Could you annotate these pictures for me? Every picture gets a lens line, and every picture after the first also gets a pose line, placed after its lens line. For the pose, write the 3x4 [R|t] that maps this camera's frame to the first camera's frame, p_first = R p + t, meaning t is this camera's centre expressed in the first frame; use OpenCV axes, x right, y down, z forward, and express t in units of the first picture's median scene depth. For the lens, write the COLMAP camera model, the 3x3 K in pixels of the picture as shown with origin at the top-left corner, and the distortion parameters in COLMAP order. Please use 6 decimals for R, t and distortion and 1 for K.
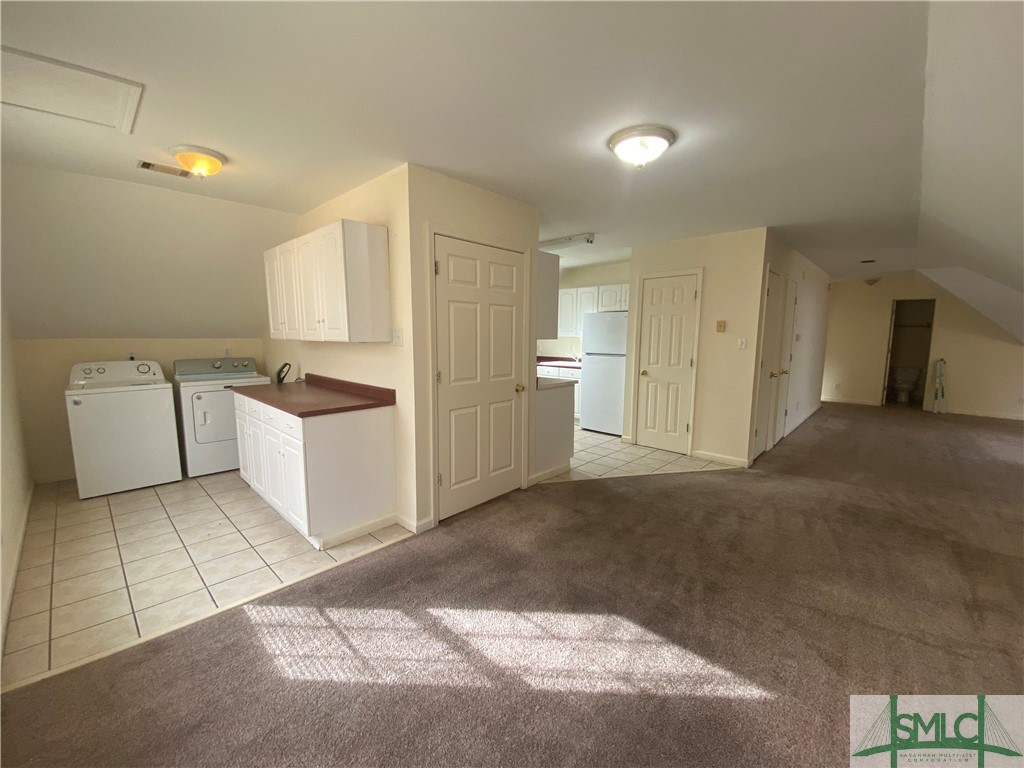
lens RADIAL K [[413.9, 0, 510.8], [0, 413.9, 379.2], [0, 0, 1]] dist [0.004166, -0.012738]
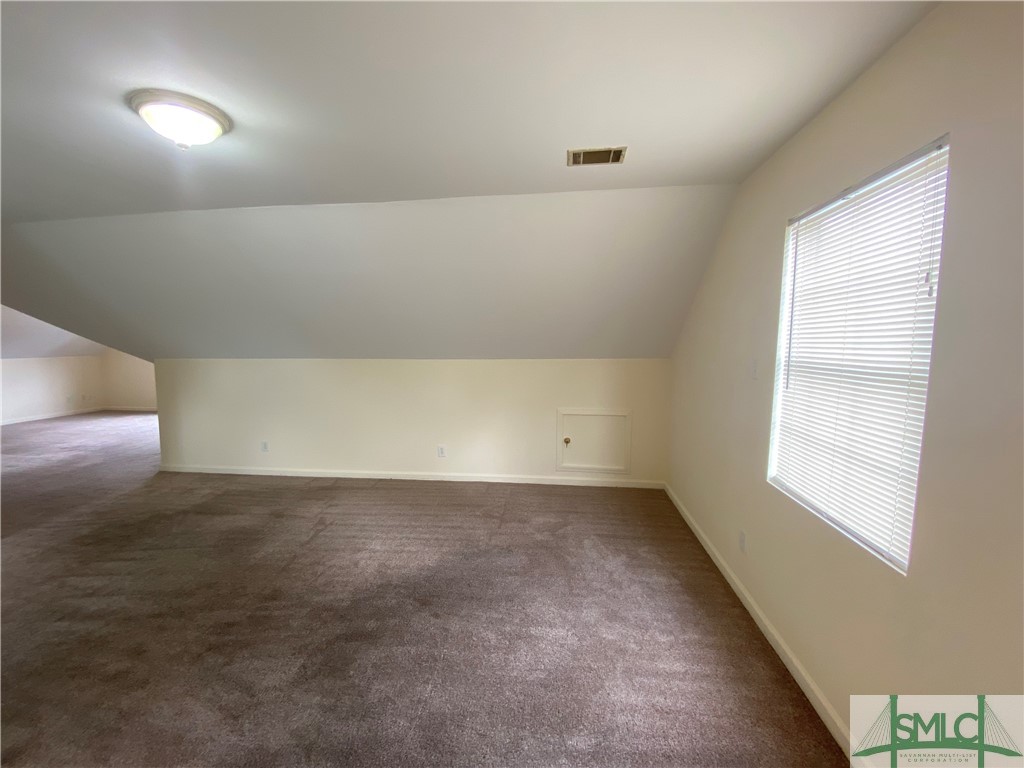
lens RADIAL K [[413.2, 0, 510.7], [0, 413.2, 382.8], [0, 0, 1]] dist [0.000857, -0.003628]
pose [[-0.585304, -0.087169, 0.806115, -0.484123], [0.084474, 0.982238, 0.167549, -0.118365], [-0.806401, 0.166163, -0.567544, 0.721458]]
